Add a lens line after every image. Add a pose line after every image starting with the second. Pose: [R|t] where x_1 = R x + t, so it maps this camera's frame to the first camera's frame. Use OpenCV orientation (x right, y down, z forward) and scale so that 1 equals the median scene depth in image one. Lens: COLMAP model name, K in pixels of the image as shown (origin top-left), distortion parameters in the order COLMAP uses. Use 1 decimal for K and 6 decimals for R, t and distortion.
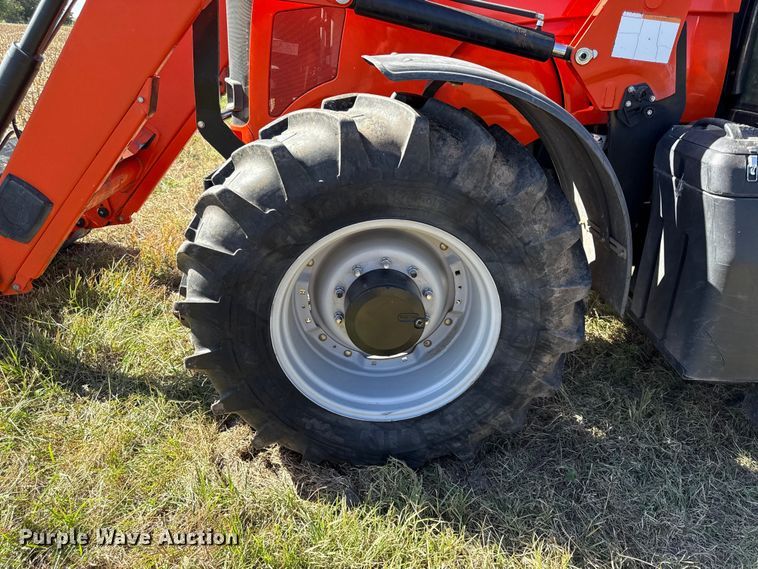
lens RADIAL K [[543.1, 0, 380.1], [0, 543.1, 287.5], [0, 0, 1]] dist [0.029320, -0.044442]
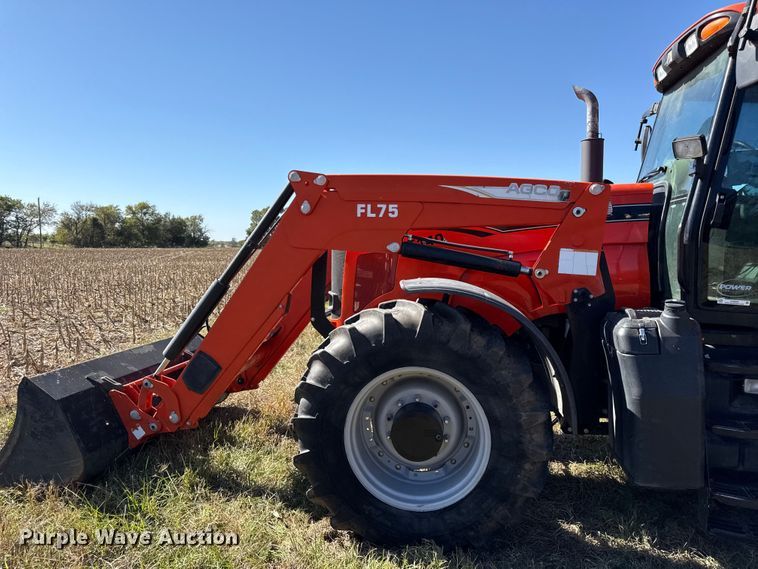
lens RADIAL K [[543.1, 0, 368.5], [0, 543.1, 268.4], [0, 0, 1]] dist [0.029320, -0.044442]
pose [[0.981484, -0.041681, -0.186954, 0.178310], [-0.032829, 0.924989, -0.378572, 0.204615], [0.188710, 0.377700, 0.906494, -0.605326]]
